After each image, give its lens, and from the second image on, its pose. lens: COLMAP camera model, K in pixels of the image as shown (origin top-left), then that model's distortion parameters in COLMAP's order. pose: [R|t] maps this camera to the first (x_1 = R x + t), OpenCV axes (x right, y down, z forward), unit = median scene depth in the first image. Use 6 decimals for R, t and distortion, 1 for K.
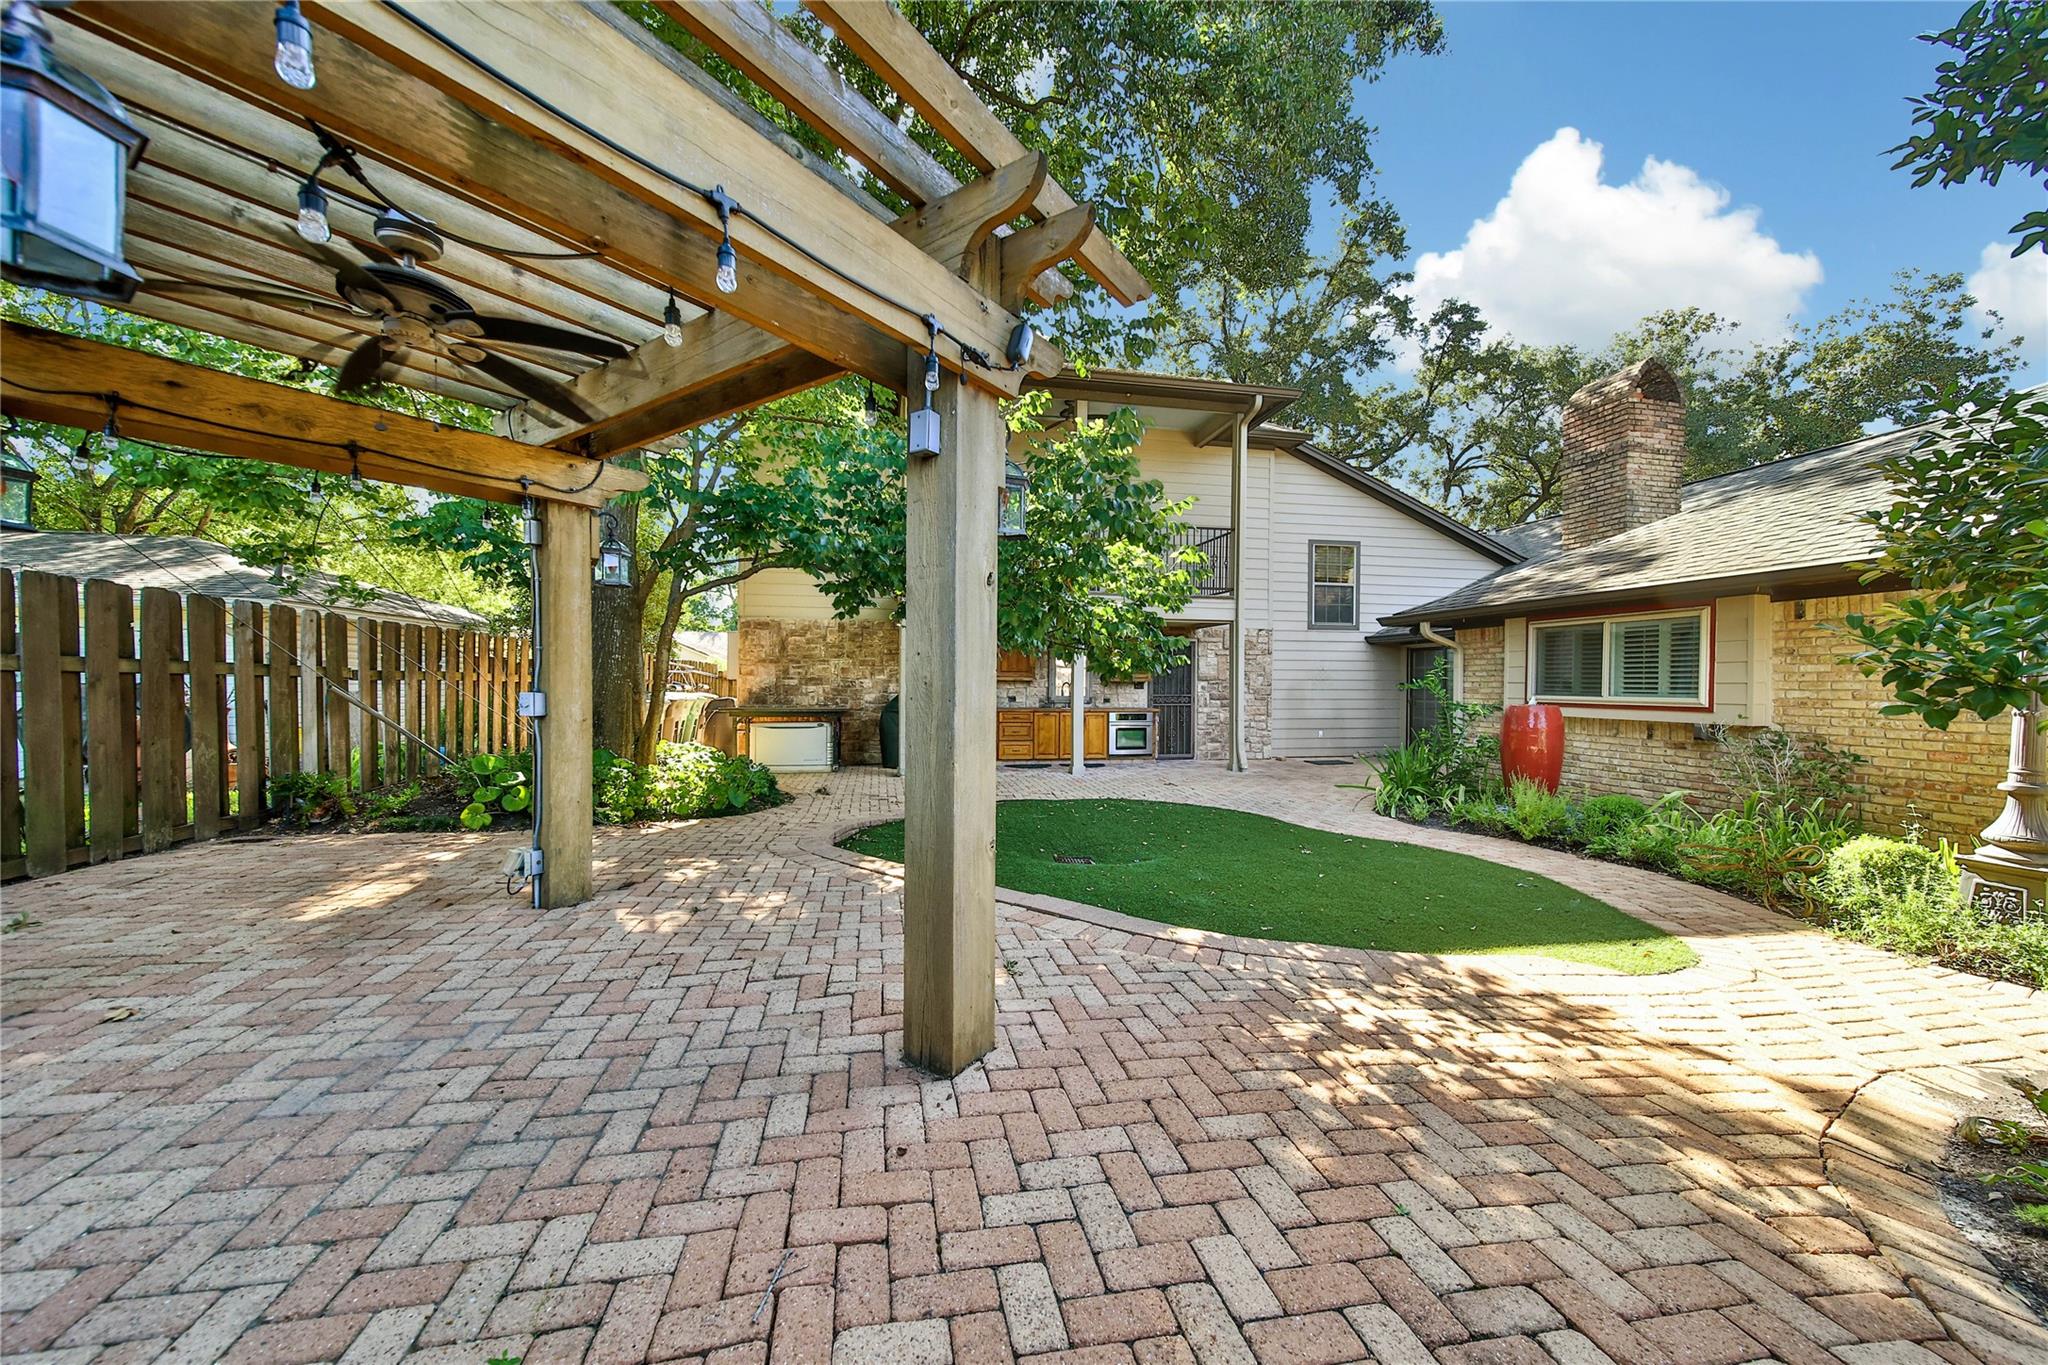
lens RADIAL K [[736.6, 0, 1014.9], [0, 736.6, 685.0], [0, 0, 1]] dist [-0.001945, -0.000256]
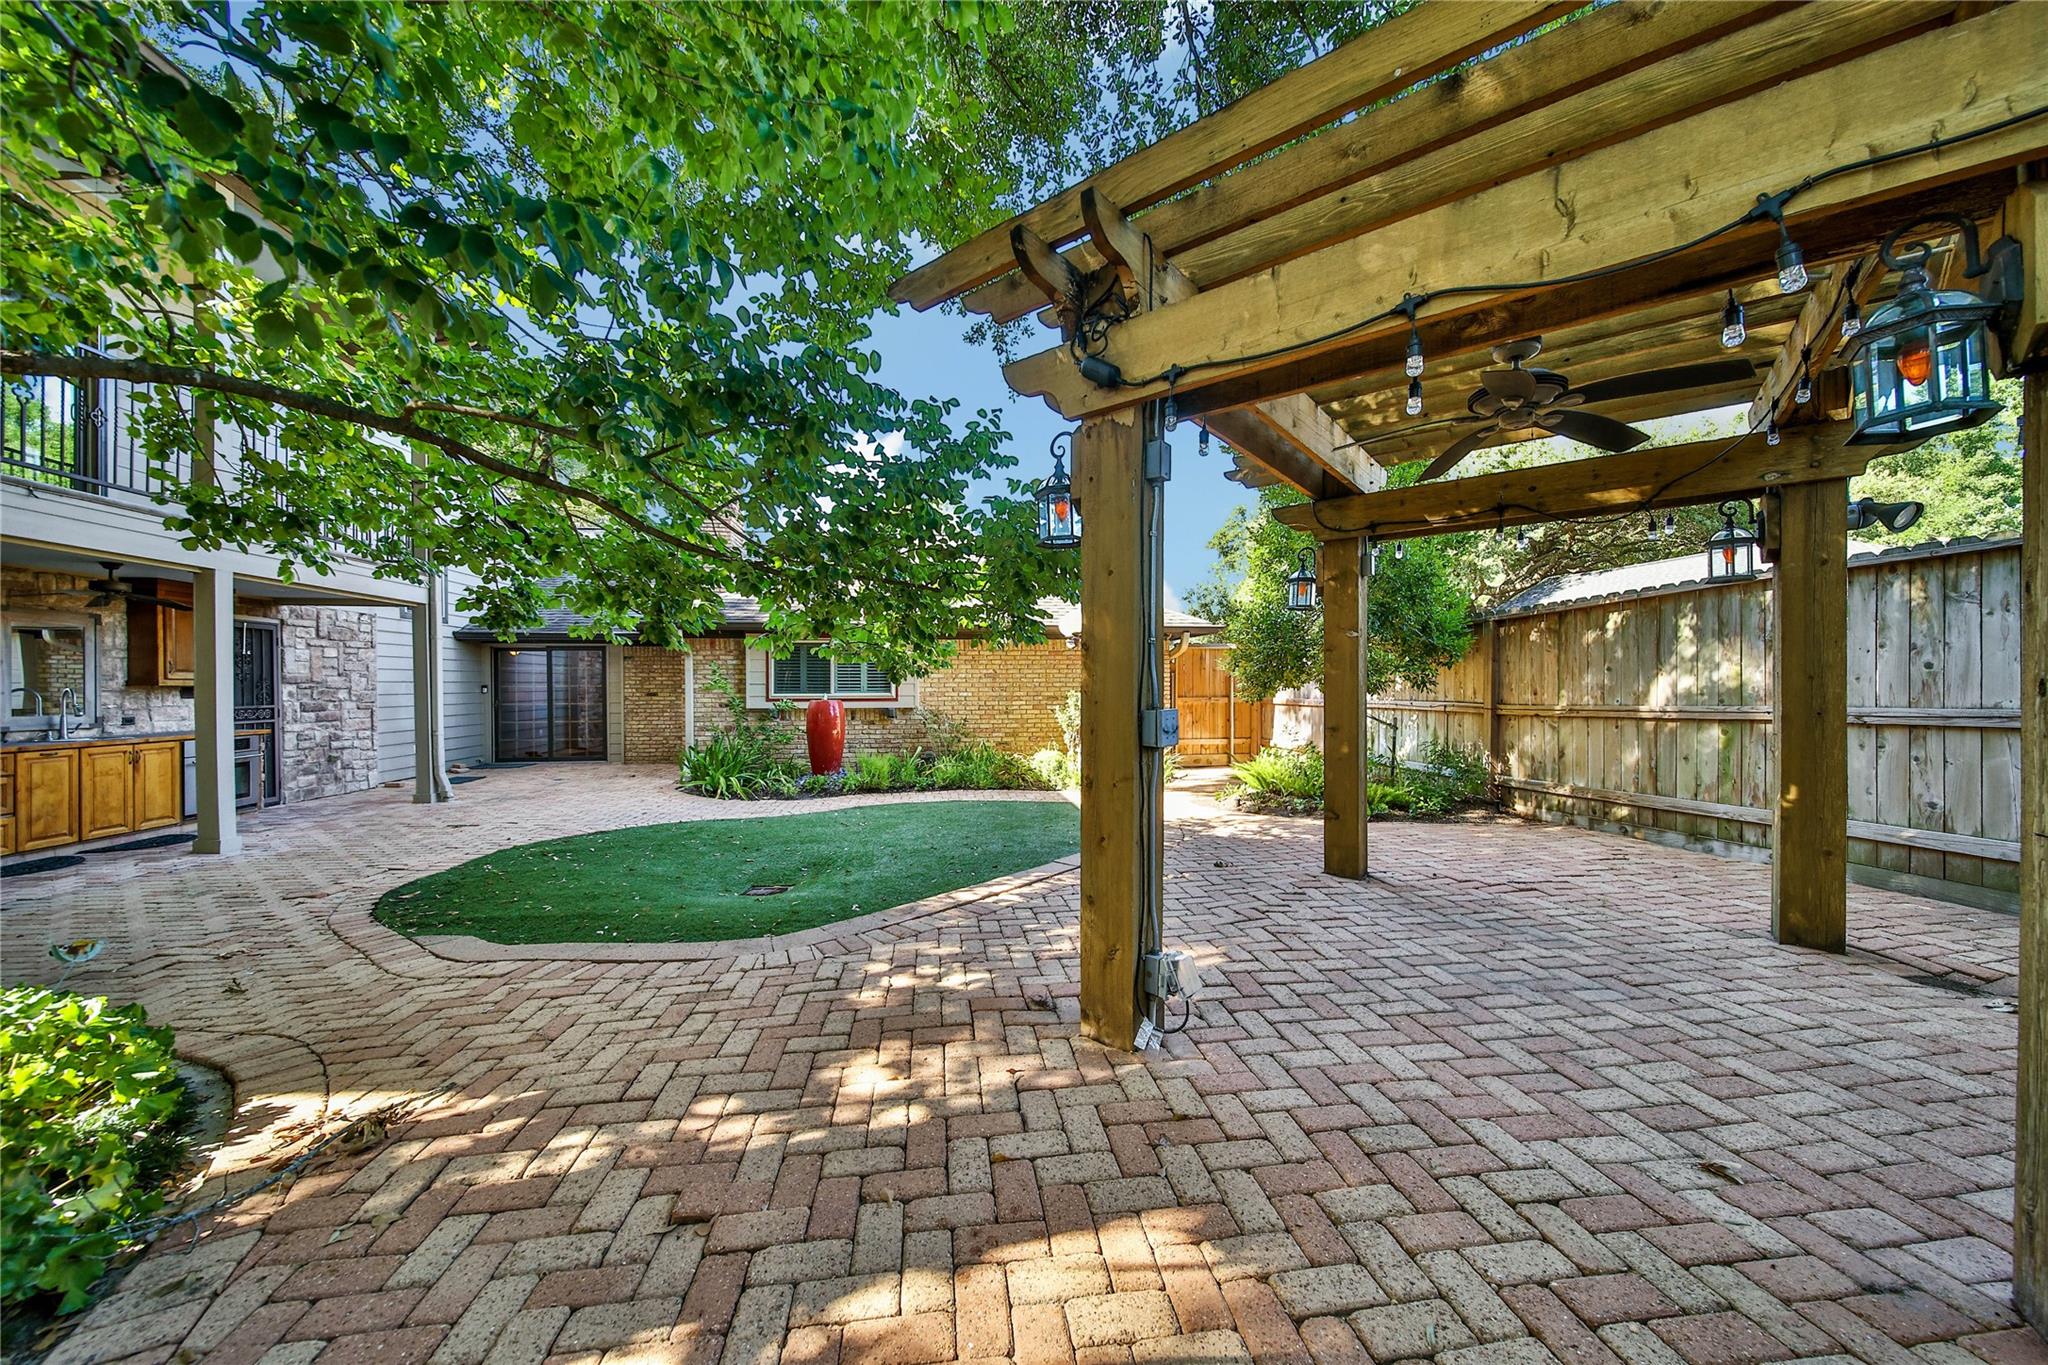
lens RADIAL K [[736.6, 0, 1014.9], [0, 736.6, 685.0], [0, 0, 1]] dist [-0.001945, -0.000256]
pose [[0.054244, -0.007307, 0.998501, -0.403262], [0.006236, 0.999956, 0.006979, -0.005693], [-0.998508, 0.005848, 0.054287, 0.337375]]
